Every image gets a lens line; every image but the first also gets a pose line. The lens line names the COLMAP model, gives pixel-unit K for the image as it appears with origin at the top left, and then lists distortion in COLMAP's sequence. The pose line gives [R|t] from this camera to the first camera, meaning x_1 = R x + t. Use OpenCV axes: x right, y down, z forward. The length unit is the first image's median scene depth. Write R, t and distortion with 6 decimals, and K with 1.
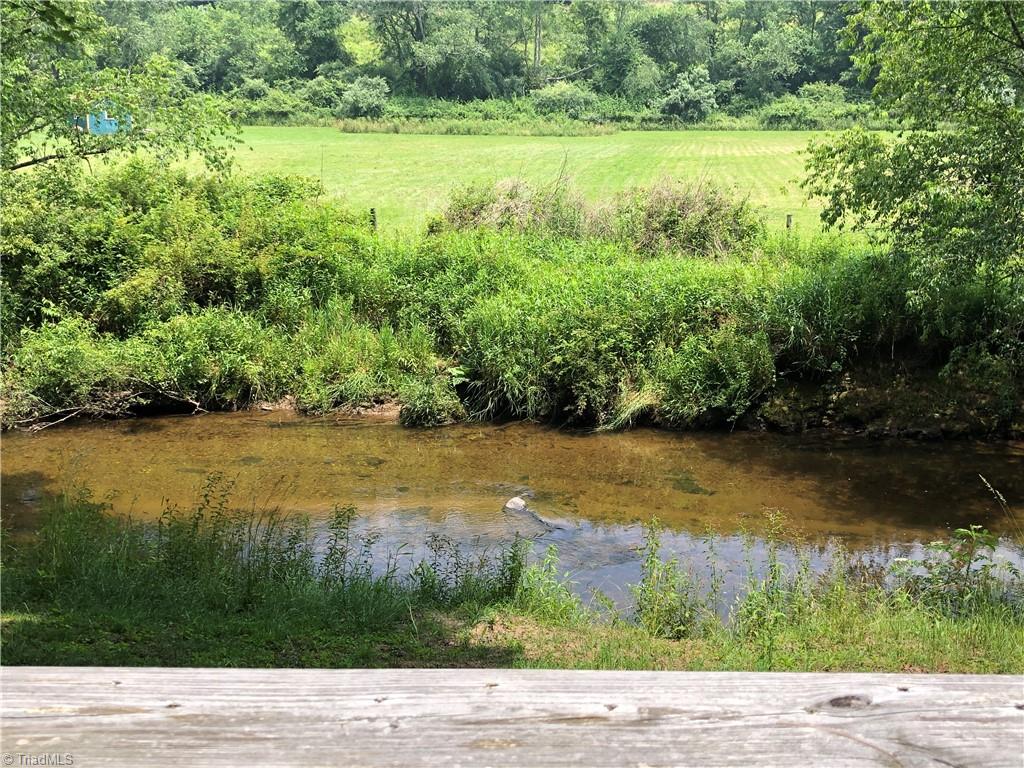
lens RADIAL K [[1154.5, 0, 512.0], [0, 1154.5, 384.0], [0, 0, 1]] dist [0.215325, -0.692138]
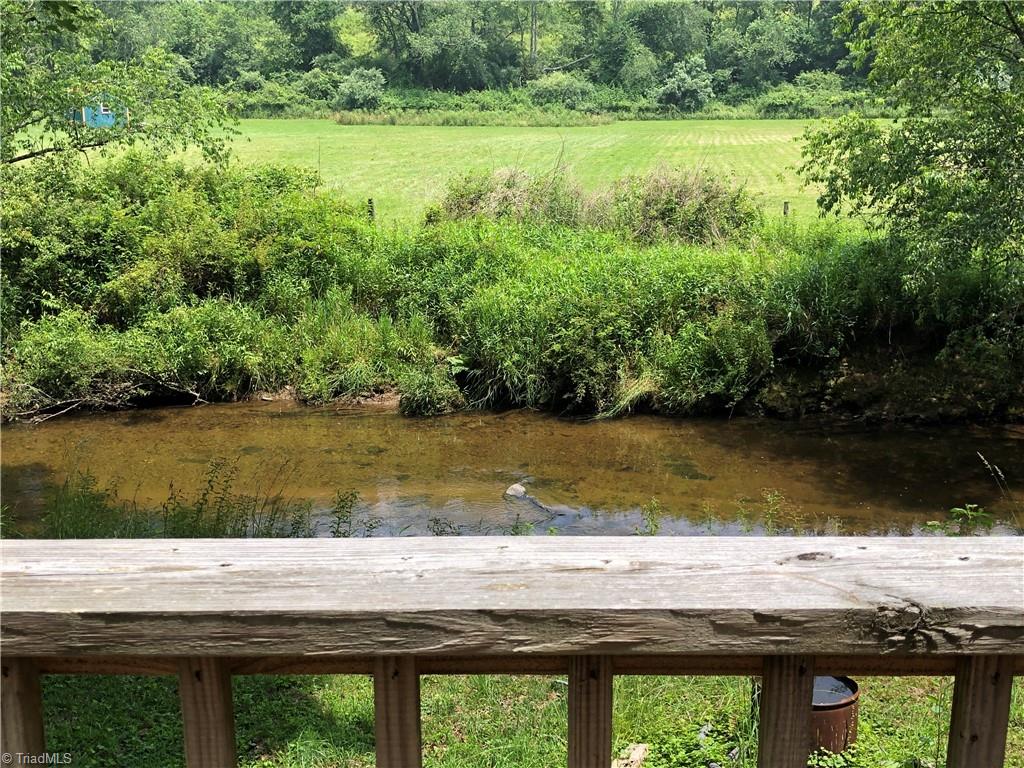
lens RADIAL K [[1154.5, 0, 512.0], [0, 1154.5, 384.0], [0, 0, 1]] dist [0.215325, -0.692138]
pose [[0.999970, -0.007653, 0.001034, -0.000231], [0.007645, 0.999944, 0.007337, 0.002417], [-0.001090, -0.007329, 0.999973, -0.003825]]
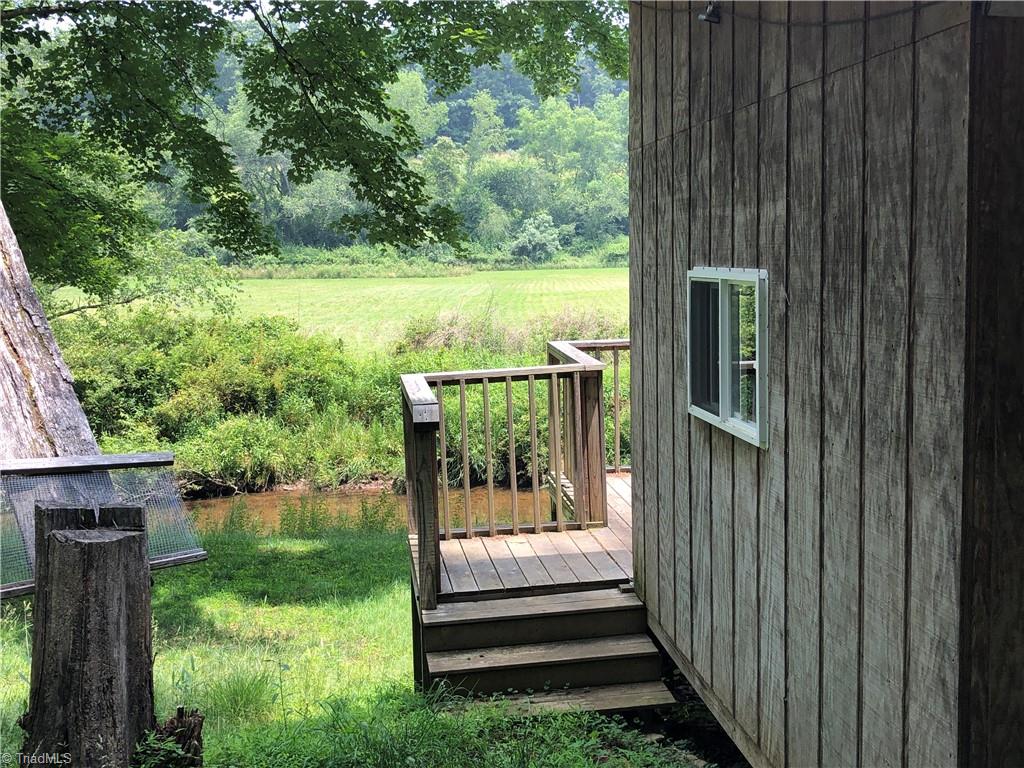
lens RADIAL K [[1154.5, 0, 512.0], [0, 1154.5, 384.0], [0, 0, 1]] dist [0.215325, -0.692138]
pose [[0.990260, -0.041051, 0.133039, -0.132906], [0.056225, 0.992073, -0.112385, 0.066544], [-0.127371, 0.118770, 0.984718, -0.347414]]
